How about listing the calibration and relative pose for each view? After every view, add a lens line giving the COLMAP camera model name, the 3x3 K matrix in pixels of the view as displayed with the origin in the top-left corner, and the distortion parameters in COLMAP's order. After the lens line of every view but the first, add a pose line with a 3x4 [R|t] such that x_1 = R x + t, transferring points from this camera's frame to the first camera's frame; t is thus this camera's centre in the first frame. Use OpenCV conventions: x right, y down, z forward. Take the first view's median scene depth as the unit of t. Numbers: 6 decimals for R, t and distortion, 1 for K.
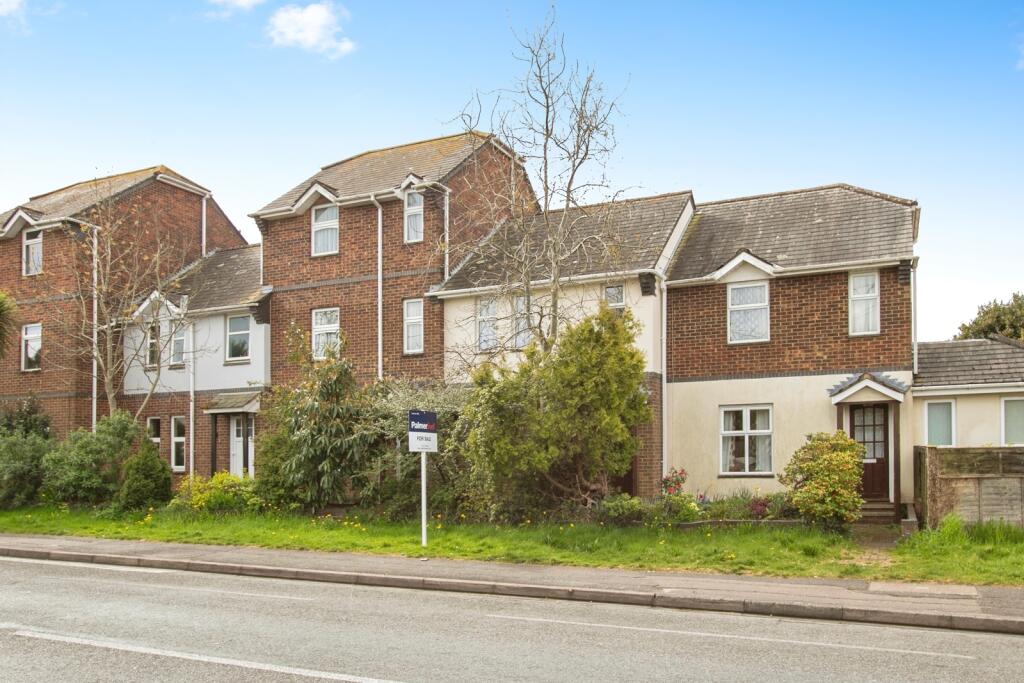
lens RADIAL K [[794.4, 0, 512.0], [0, 794.4, 341.5], [0, 0, 1]] dist [-0.015220, 0.004770]
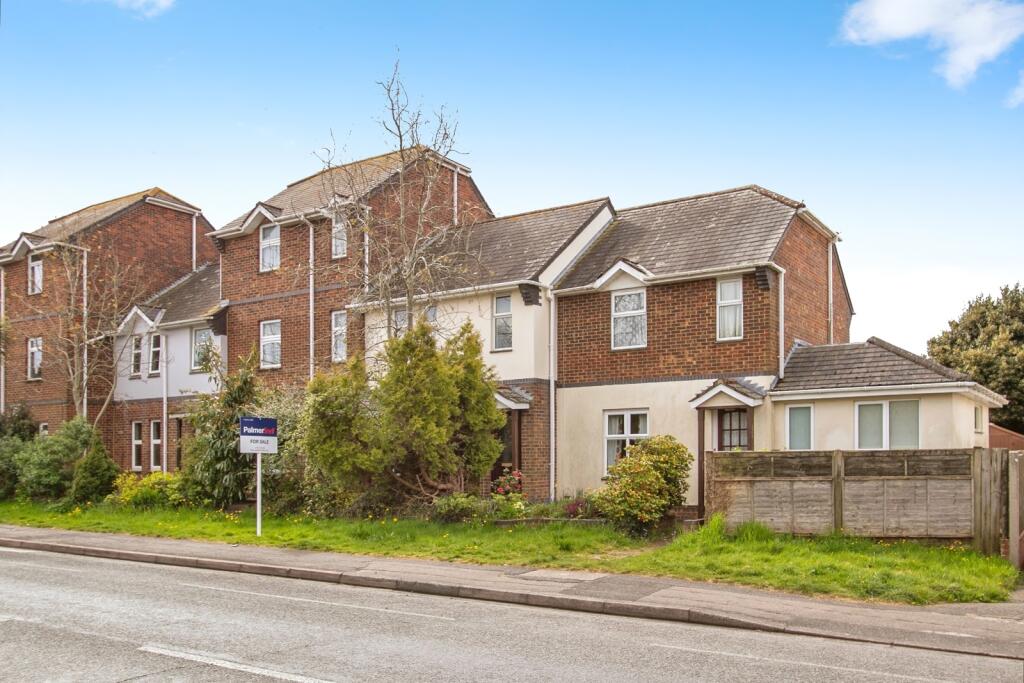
lens RADIAL K [[850.4, 0, 512.0], [0, 850.4, 341.5], [0, 0, 1]] dist [-0.005471, 0.002074]
pose [[0.988660, -0.015652, -0.149356, 0.315197], [0.016518, 0.999853, 0.004561, -0.015539], [0.149263, -0.006977, 0.988773, -0.110780]]
